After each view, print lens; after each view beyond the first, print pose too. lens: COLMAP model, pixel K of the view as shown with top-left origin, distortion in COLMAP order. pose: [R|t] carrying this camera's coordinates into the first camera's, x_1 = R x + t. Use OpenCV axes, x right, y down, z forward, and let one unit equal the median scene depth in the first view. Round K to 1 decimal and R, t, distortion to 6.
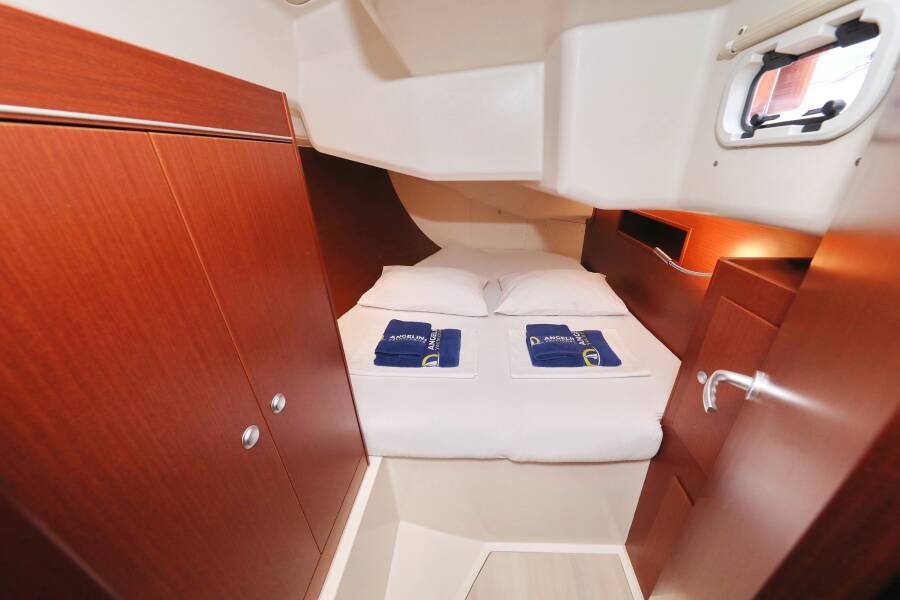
lens RADIAL K [[292.3, 0, 475.3], [0, 292.3, 296.3], [0, 0, 1]] dist [-0.000055, 0.000025]
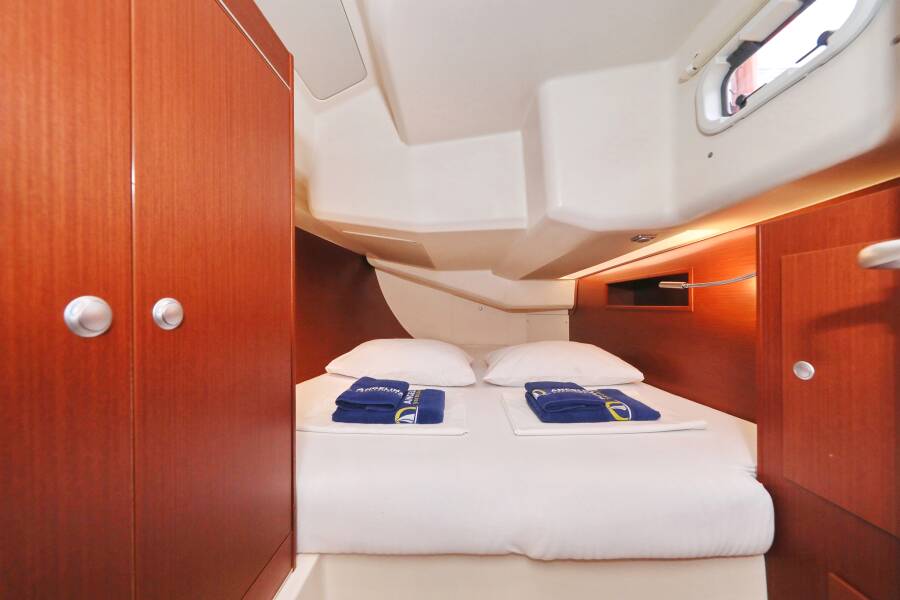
lens RADIAL K [[290.1, 0, 451.3], [0, 290.1, 303.7], [0, 0, 1]] dist [0.008328, -0.000102]
pose [[0.999977, 0.001885, -0.006531, -0.031113], [-0.004396, 0.912086, -0.409976, 0.265741], [0.005184, 0.409995, 0.912073, 0.189176]]
